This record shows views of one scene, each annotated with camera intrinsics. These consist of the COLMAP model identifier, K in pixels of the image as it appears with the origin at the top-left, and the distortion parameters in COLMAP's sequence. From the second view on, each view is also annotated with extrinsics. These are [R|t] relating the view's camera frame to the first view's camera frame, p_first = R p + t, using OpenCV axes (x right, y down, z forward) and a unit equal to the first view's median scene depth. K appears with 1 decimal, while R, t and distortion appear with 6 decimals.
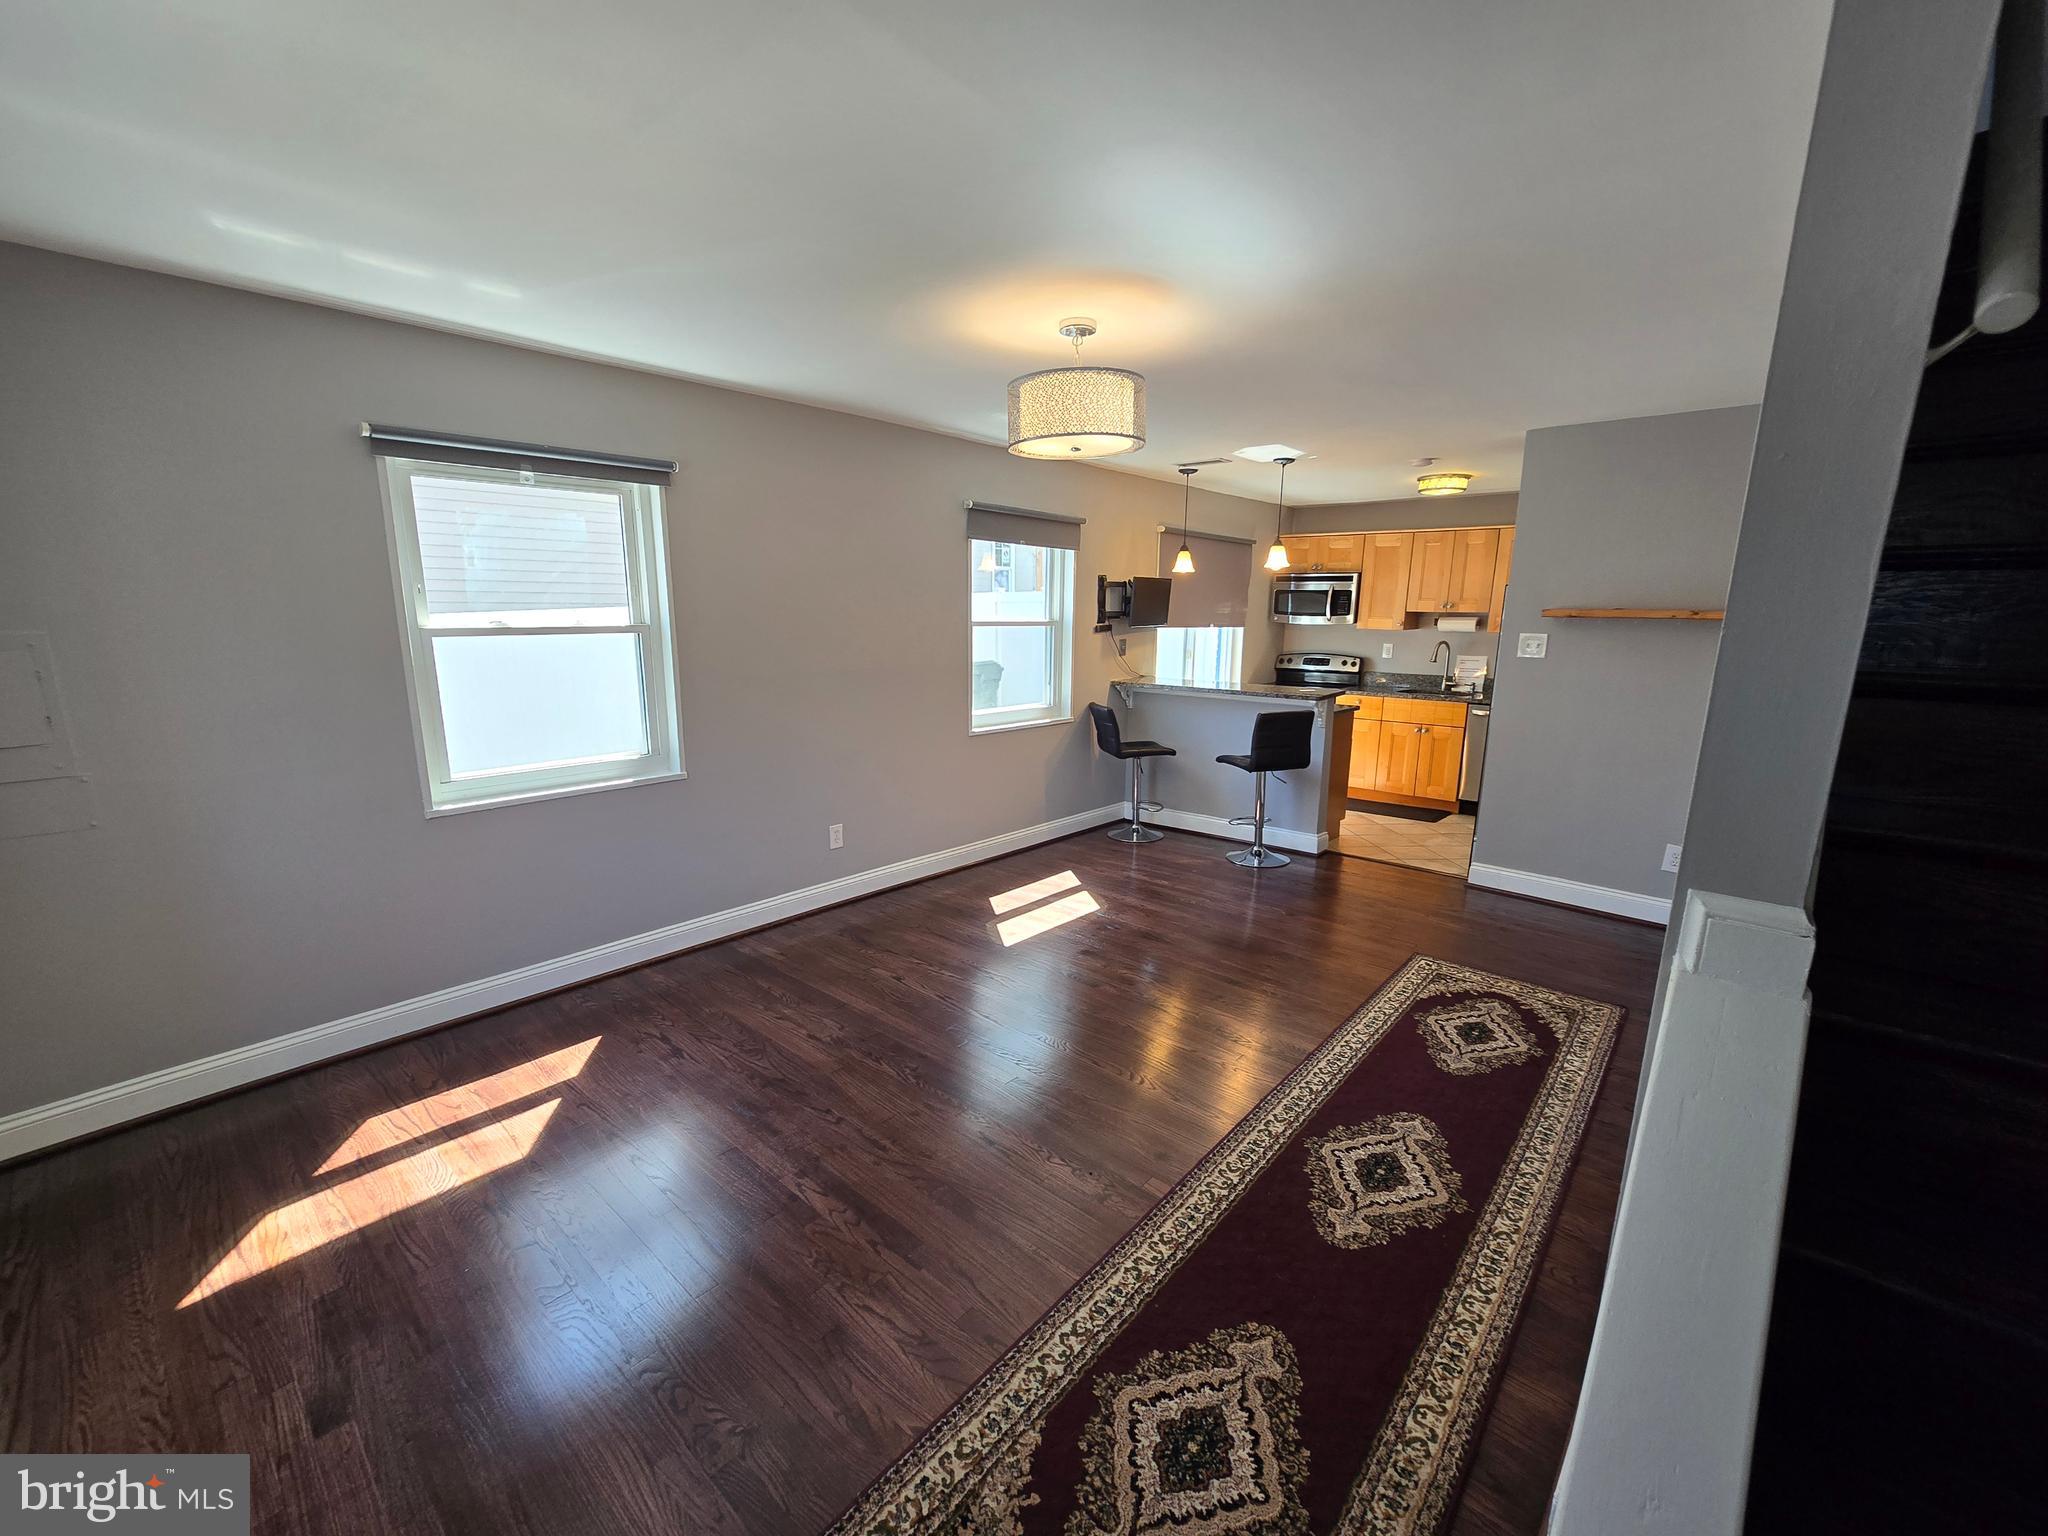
lens RADIAL K [[839.9, 0, 1023.0], [0, 839.9, 780.8], [0, 0, 1]] dist [-0.007261, 0.002486]
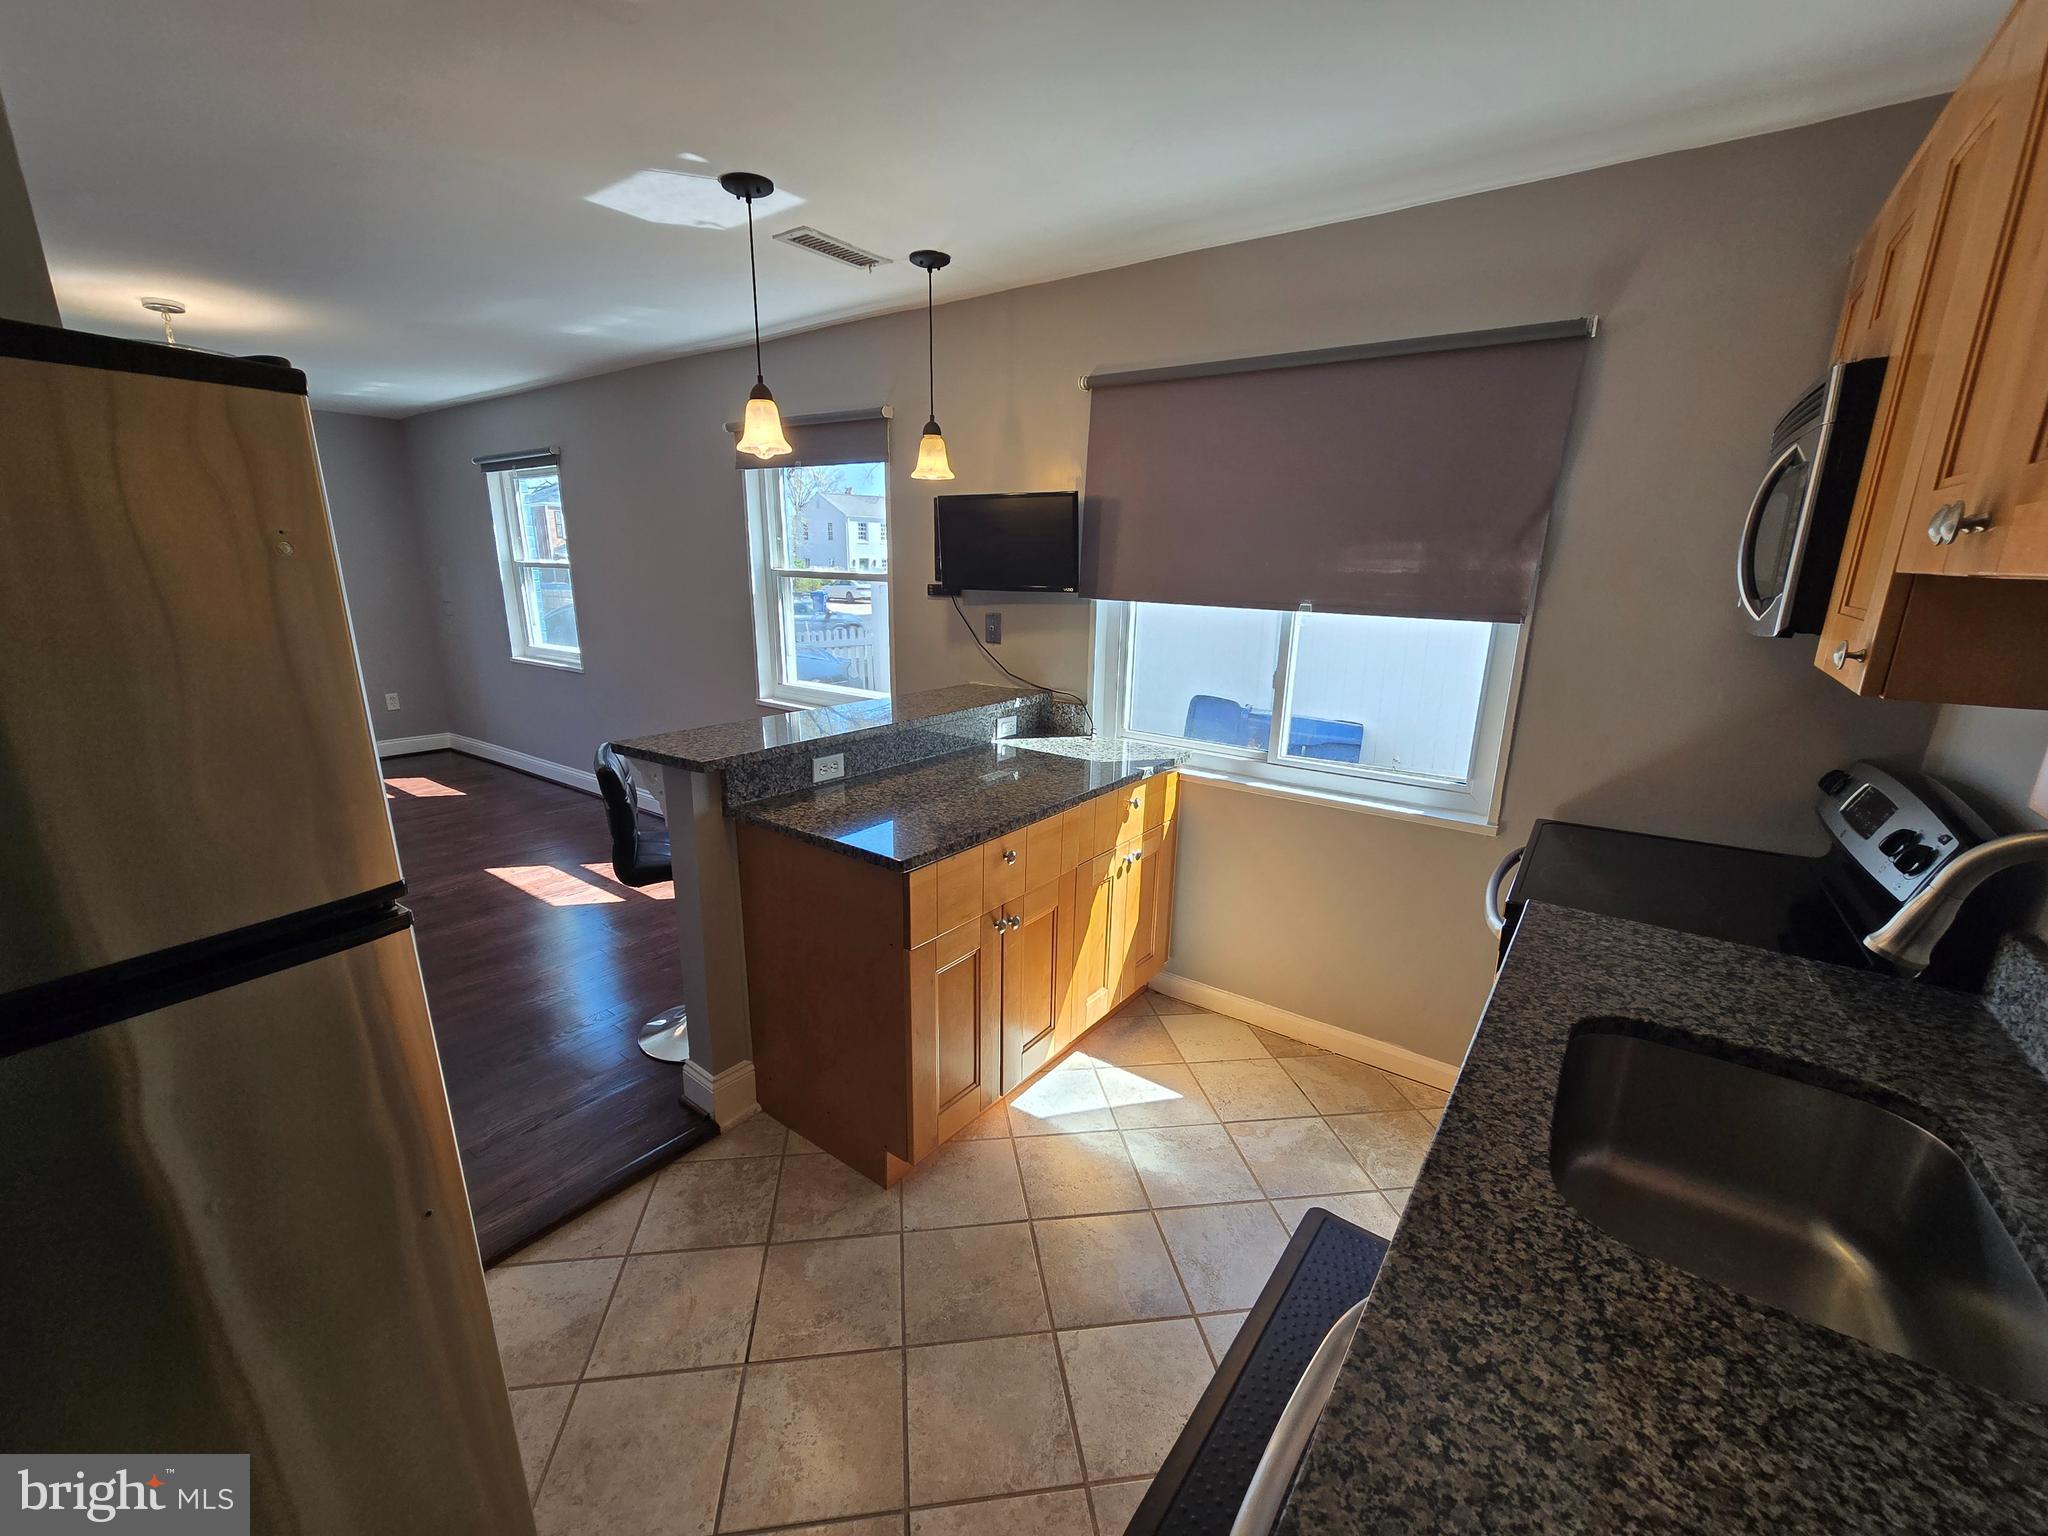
lens RADIAL K [[839.9, 0, 1014.0], [0, 839.9, 782.7], [0, 0, 1]] dist [-0.007261, 0.002486]
pose [[0.101344, 0.251705, -0.962483, 0.950474], [-0.217059, 0.949751, 0.225520, -0.267355], [0.970884, 0.186060, 0.150887, 1.338798]]
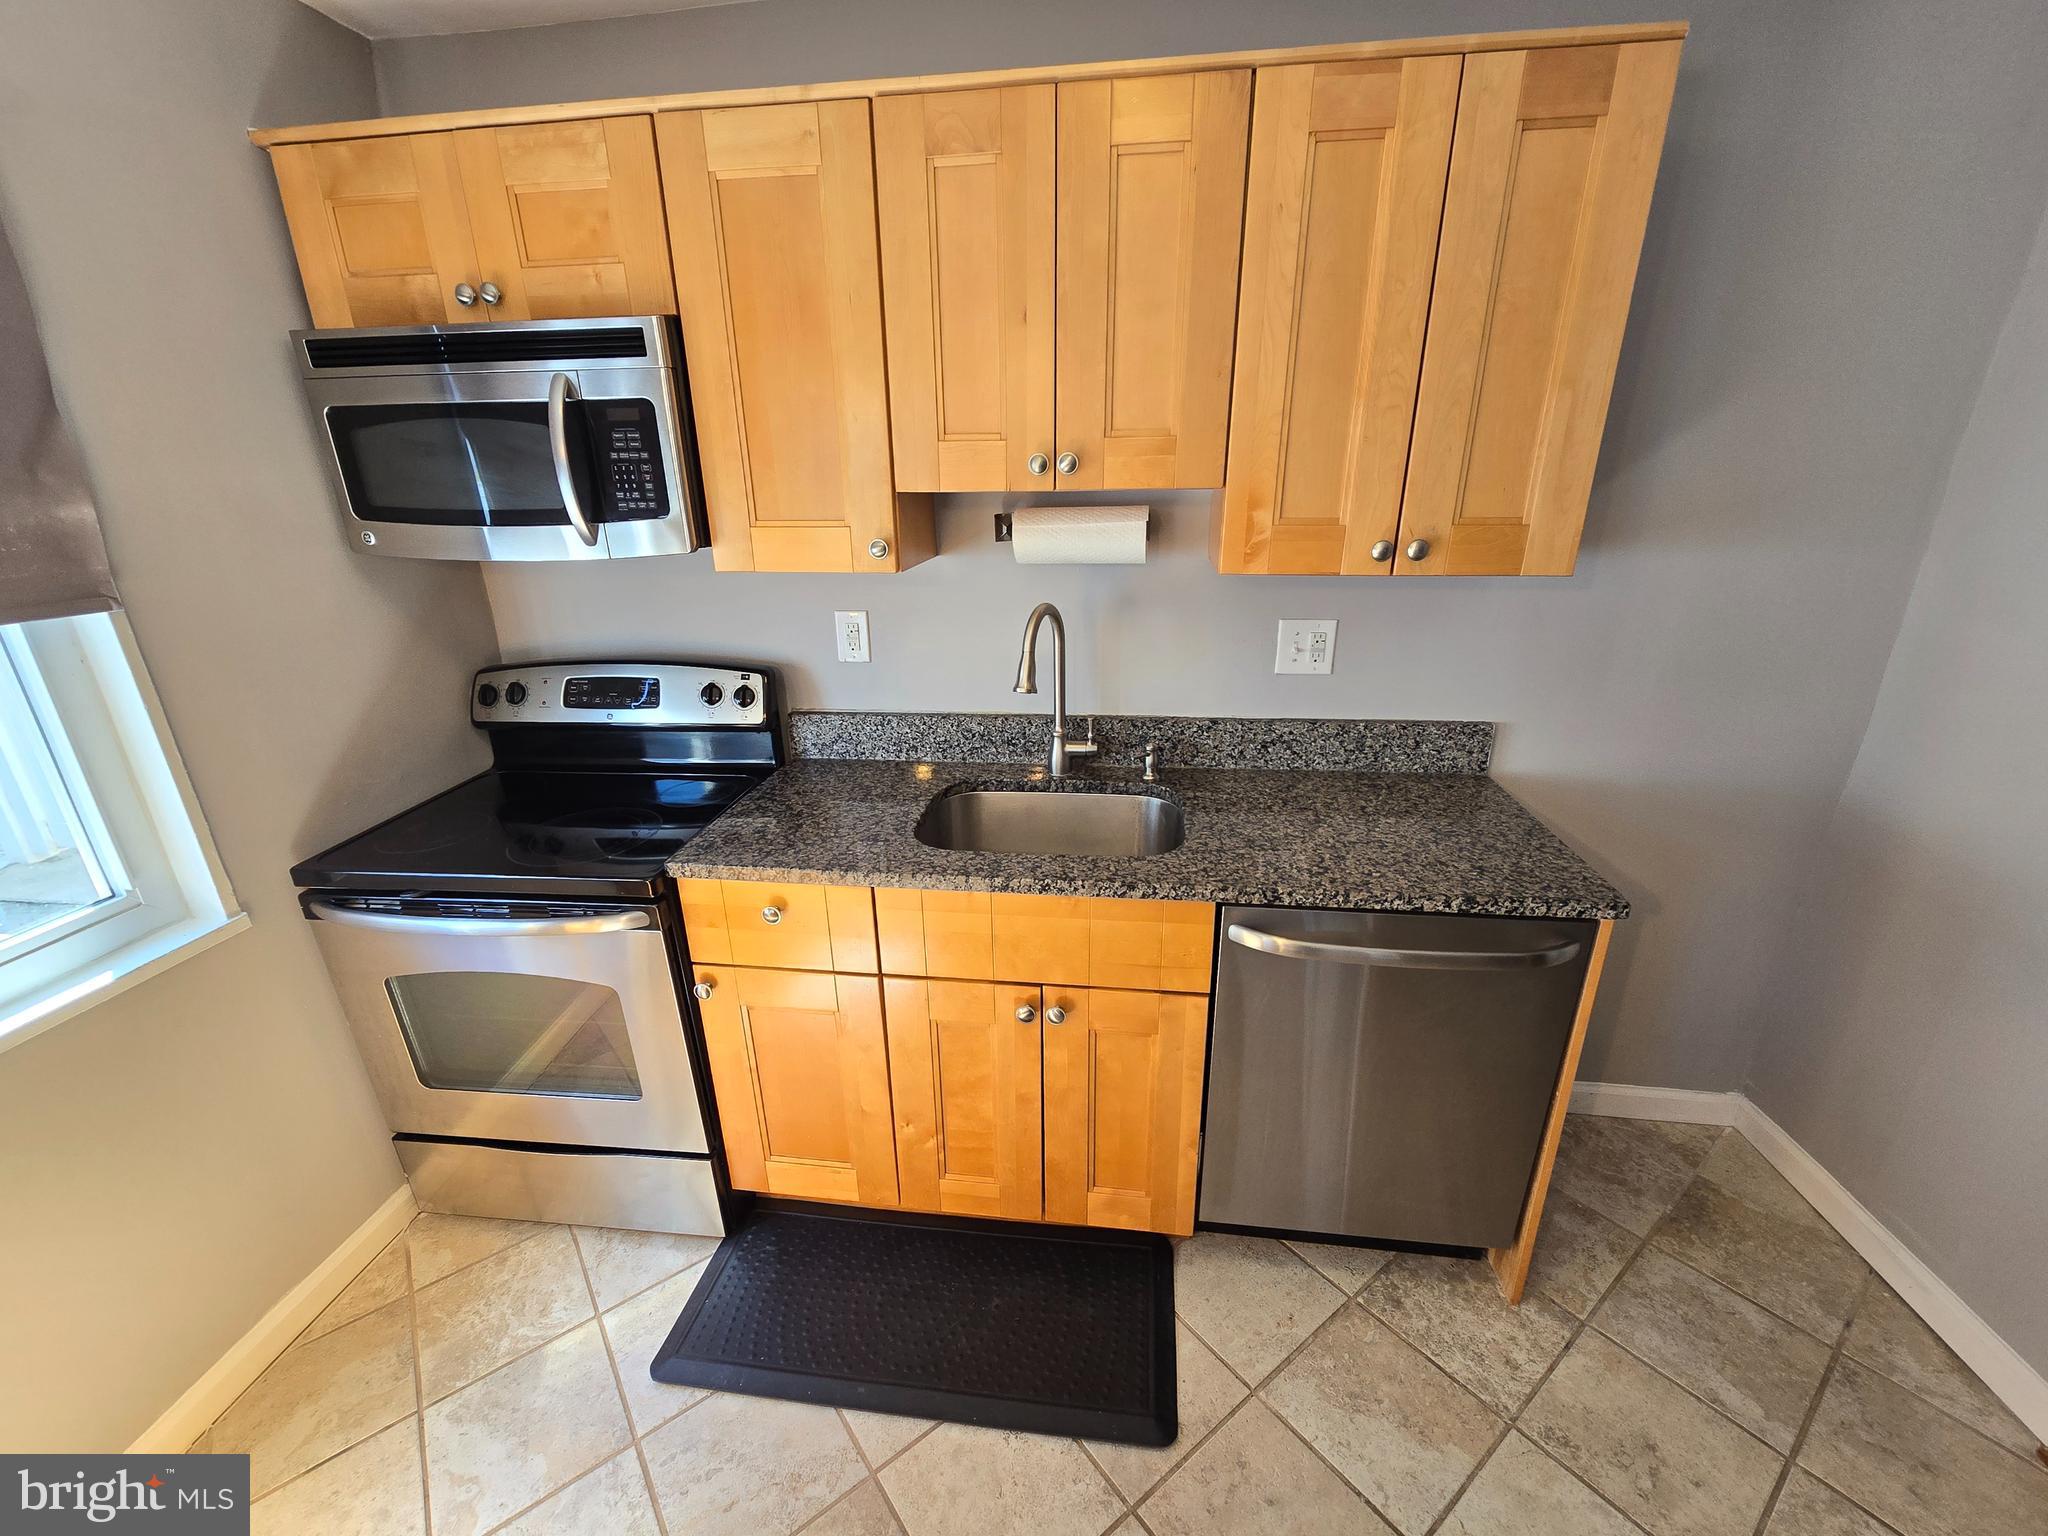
lens RADIAL K [[839.9, 0, 1023.8], [0, 839.9, 780.4], [0, 0, 1]] dist [-0.007261, 0.002486]
pose [[0.823998, -0.217784, 0.523065, 0.556341], [0.139305, 0.972711, 0.185547, -0.260708], [-0.549200, -0.080025, 0.831851, 1.251602]]
